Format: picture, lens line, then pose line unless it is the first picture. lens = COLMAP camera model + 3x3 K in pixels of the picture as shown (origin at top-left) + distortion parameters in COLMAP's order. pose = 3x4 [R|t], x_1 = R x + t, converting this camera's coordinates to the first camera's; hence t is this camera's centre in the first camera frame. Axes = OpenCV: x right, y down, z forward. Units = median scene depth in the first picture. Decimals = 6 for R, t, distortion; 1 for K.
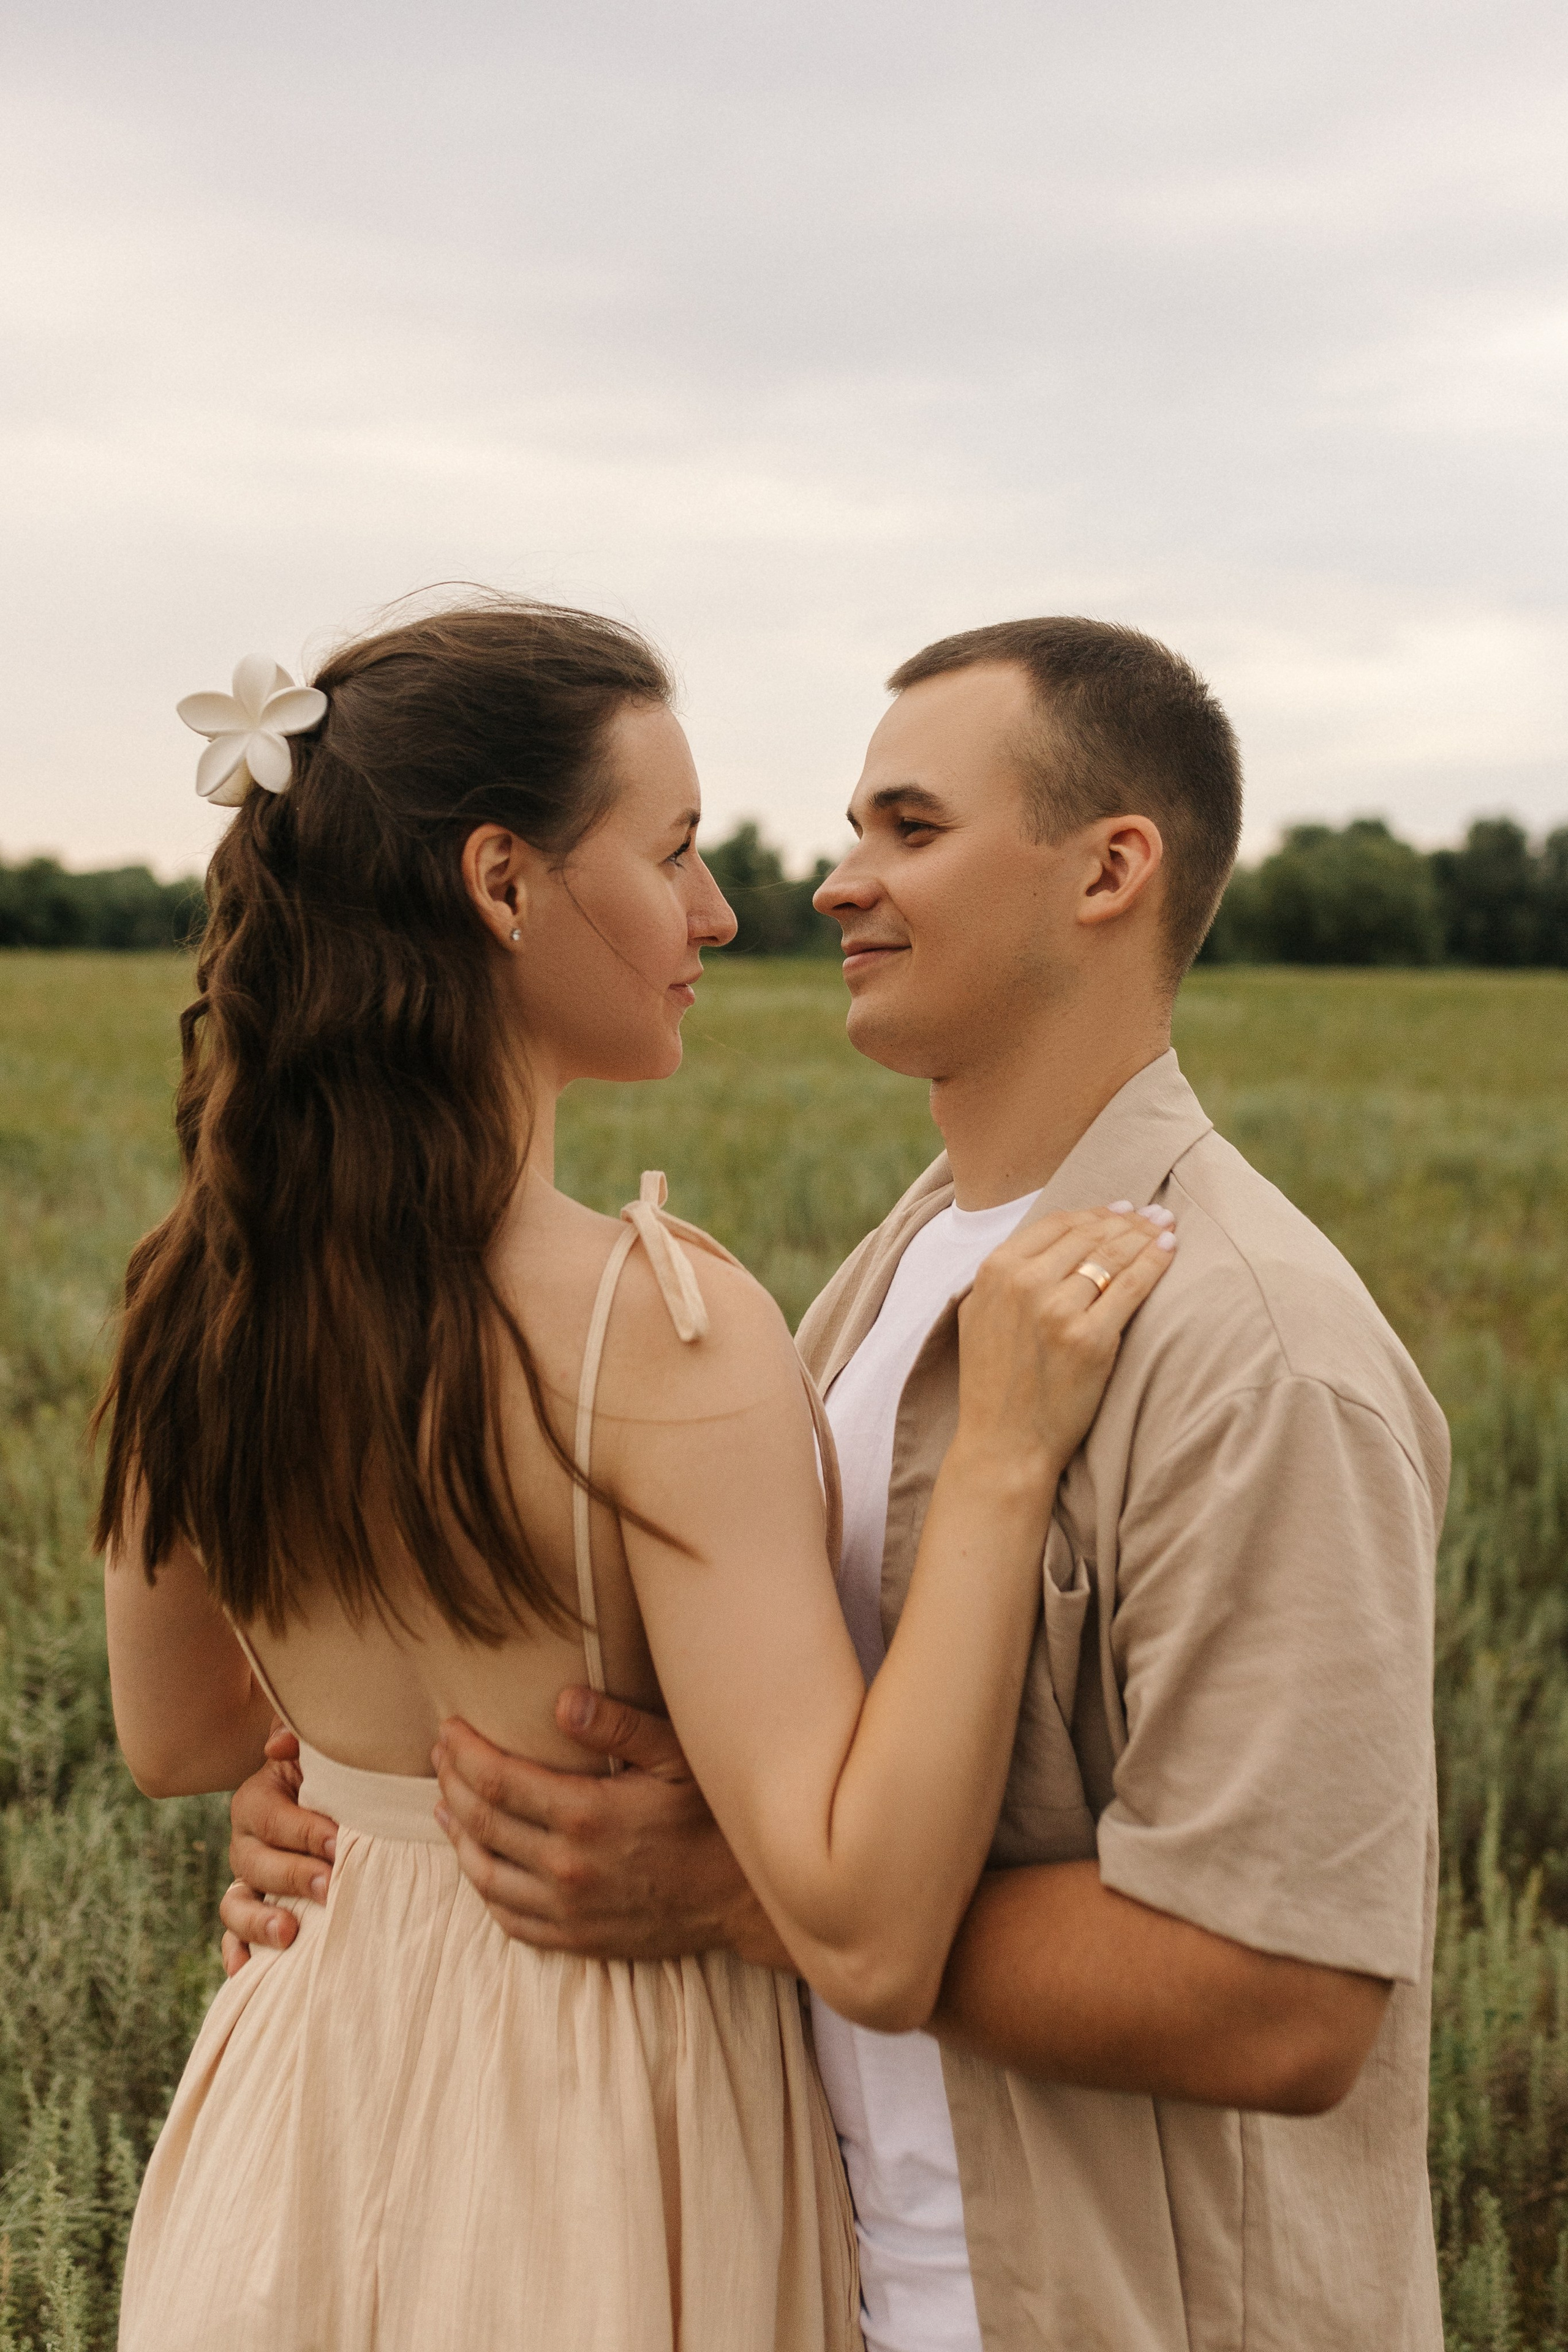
lens RADIAL K [[2571.3, 0, 784.5], [0, 2571.3, 1174.8], [0, 0, 1]] dist [-0.013870, -0.015959]
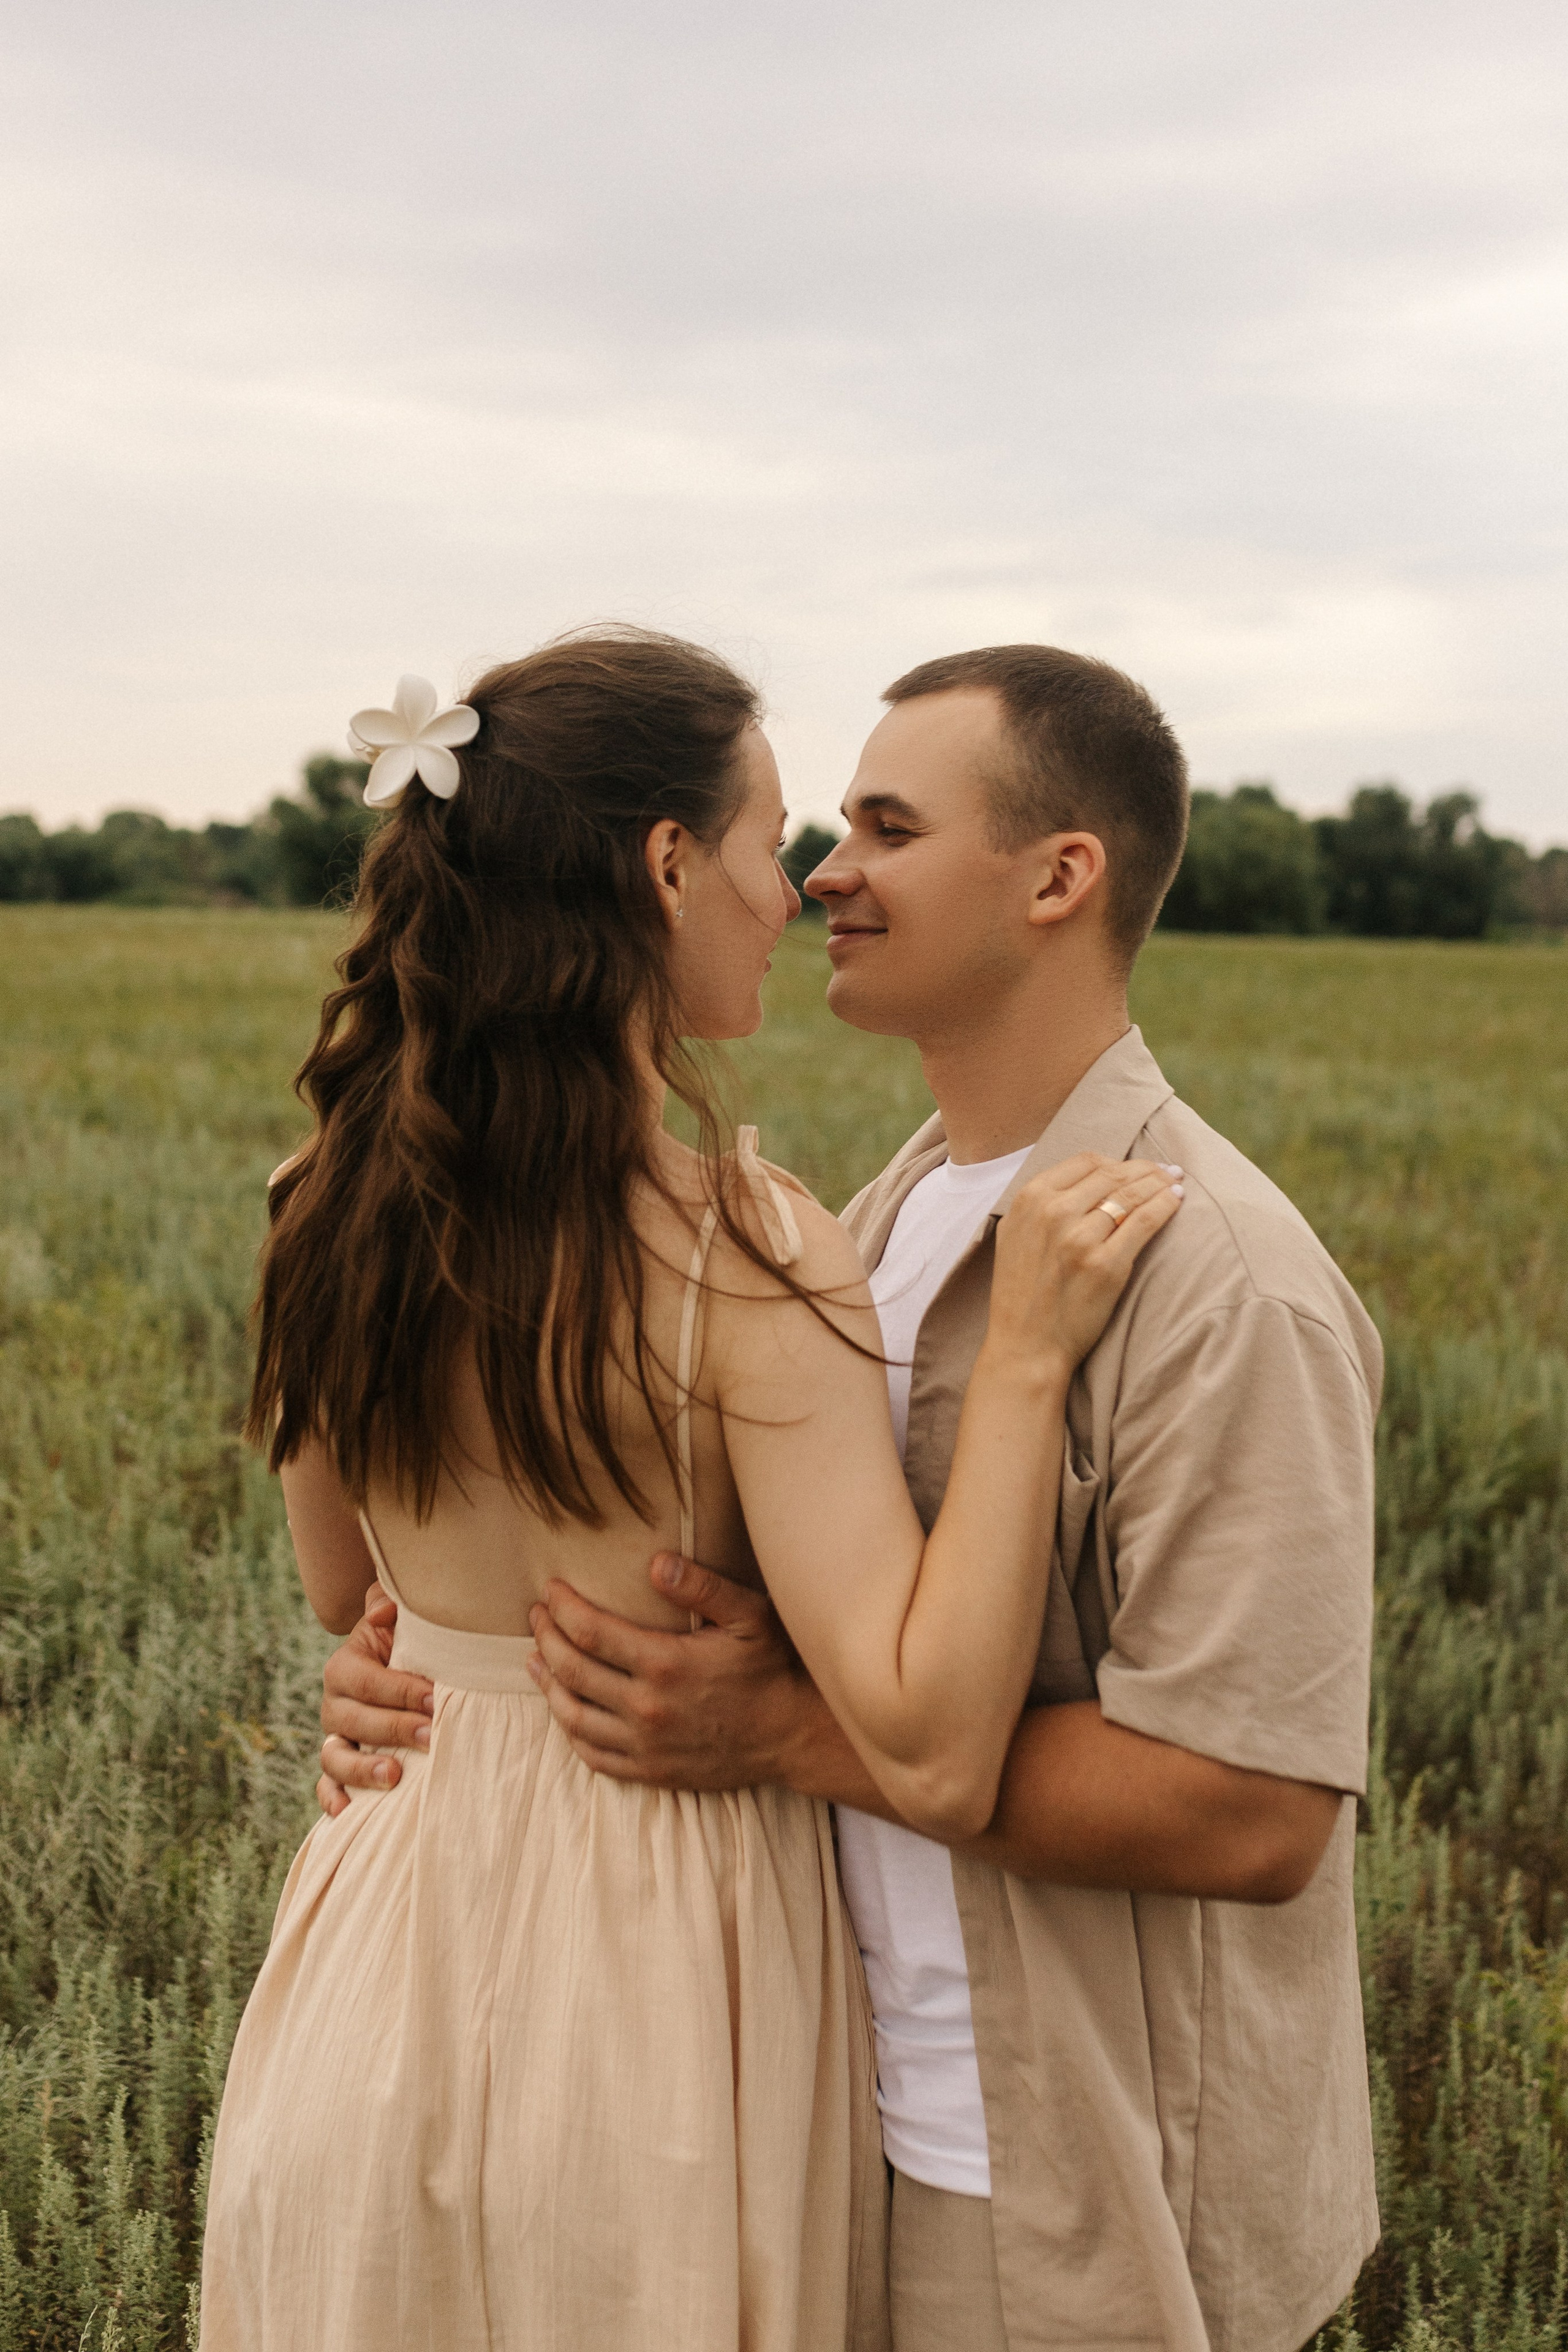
lens RADIAL K [[2435.8, 0, 783.5], [0, 2435.8, 1146.6], [0, 0, 1]] dist [-0.070654, -0.008496]
pose [[0.997359, 0.011489, 0.071713, -0.104729], [-0.010769, 0.999888, -0.010420, 0.022342], [-0.071824, 0.009620, 0.997371, -0.114508]]
